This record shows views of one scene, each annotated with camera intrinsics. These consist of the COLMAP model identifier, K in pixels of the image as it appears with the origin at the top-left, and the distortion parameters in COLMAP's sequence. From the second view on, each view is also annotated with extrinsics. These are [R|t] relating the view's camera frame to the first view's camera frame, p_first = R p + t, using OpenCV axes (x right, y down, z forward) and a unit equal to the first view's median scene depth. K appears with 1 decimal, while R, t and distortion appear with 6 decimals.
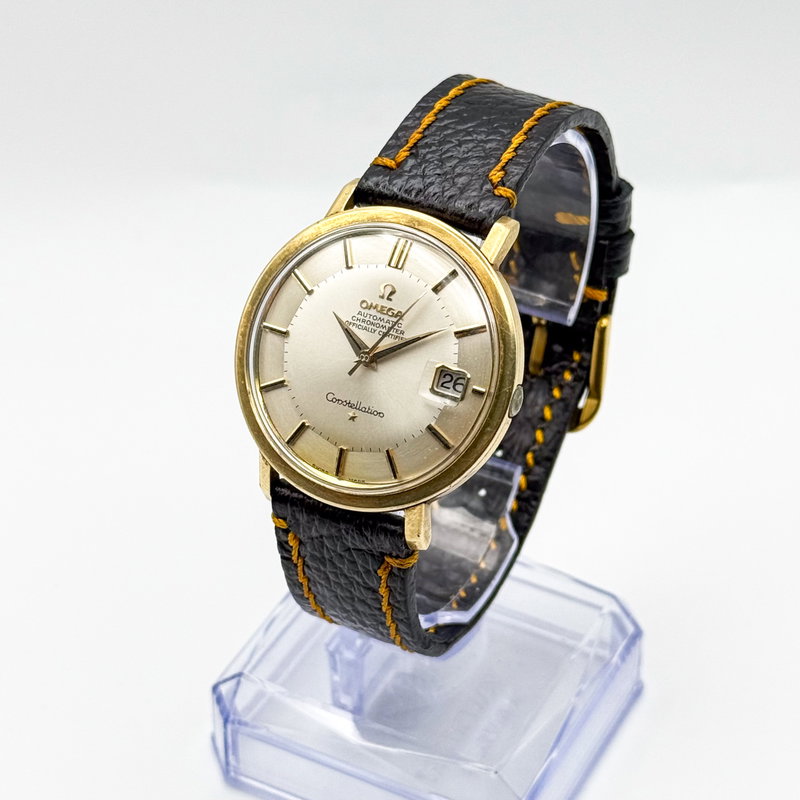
lens RADIAL K [[2158.2, 0, 400.0], [0, 2158.2, 400.0], [0, 0, 1]] dist [0.021990, 0.046517]
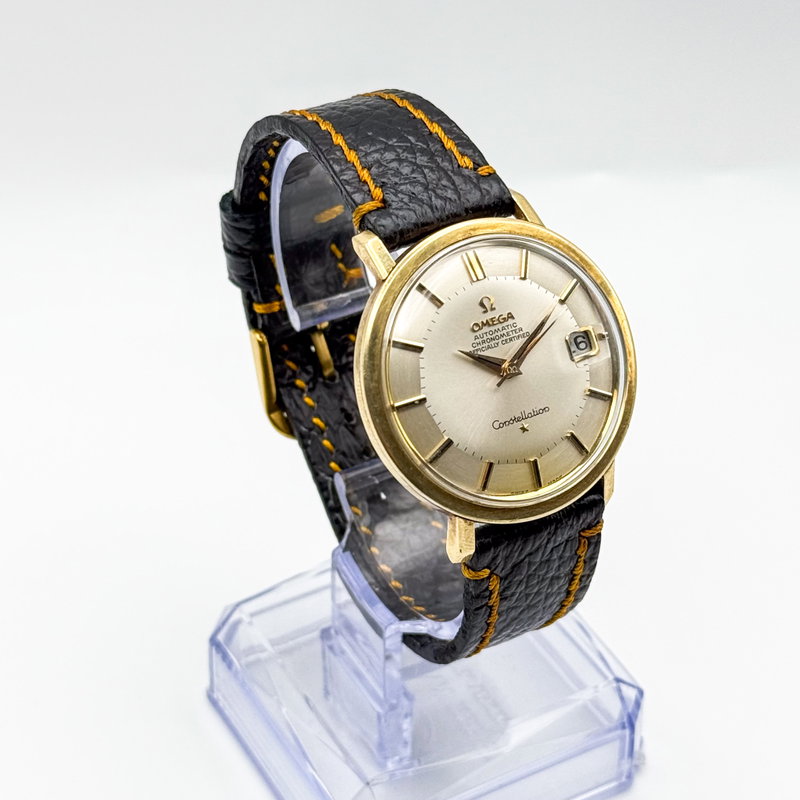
lens RADIAL K [[2158.2, 0, 400.0], [0, 2158.2, 400.0], [0, 0, 1]] dist [0.021990, 0.046517]
pose [[0.547508, -0.509035, 0.664168, -0.705183], [0.500280, 0.835353, 0.227829, -0.257605], [-0.670787, 0.207532, 0.712022, 0.320697]]
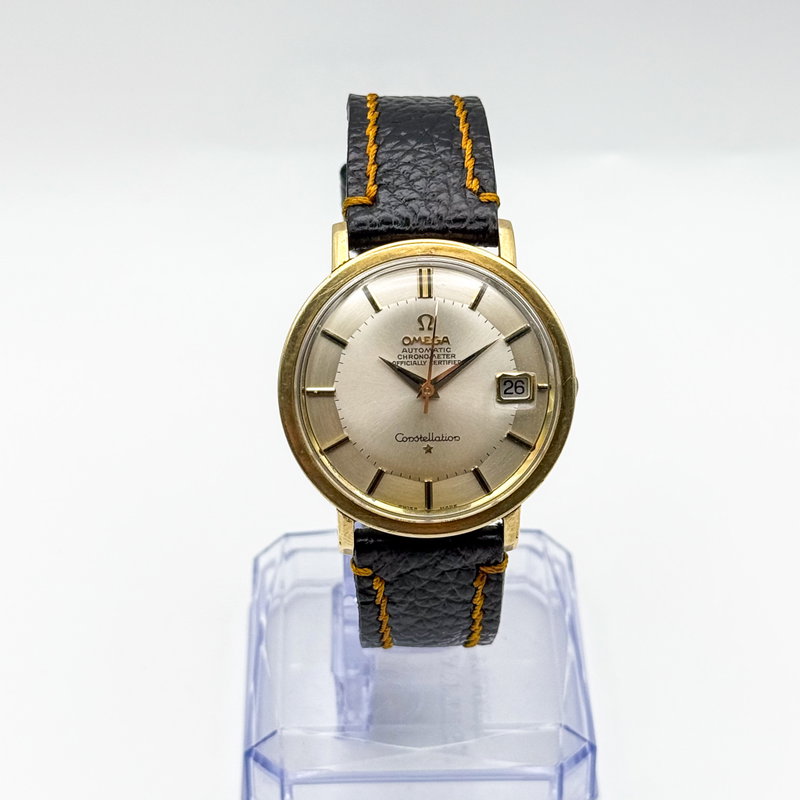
lens RADIAL K [[2158.2, 0, 400.0], [0, 2158.2, 400.0], [0, 0, 1]] dist [0.021990, 0.046517]
pose [[0.875266, -0.310545, 0.370772, -0.402062], [0.291086, 0.950475, 0.108929, -0.128528], [-0.386237, 0.012584, 0.922314, 0.061030]]
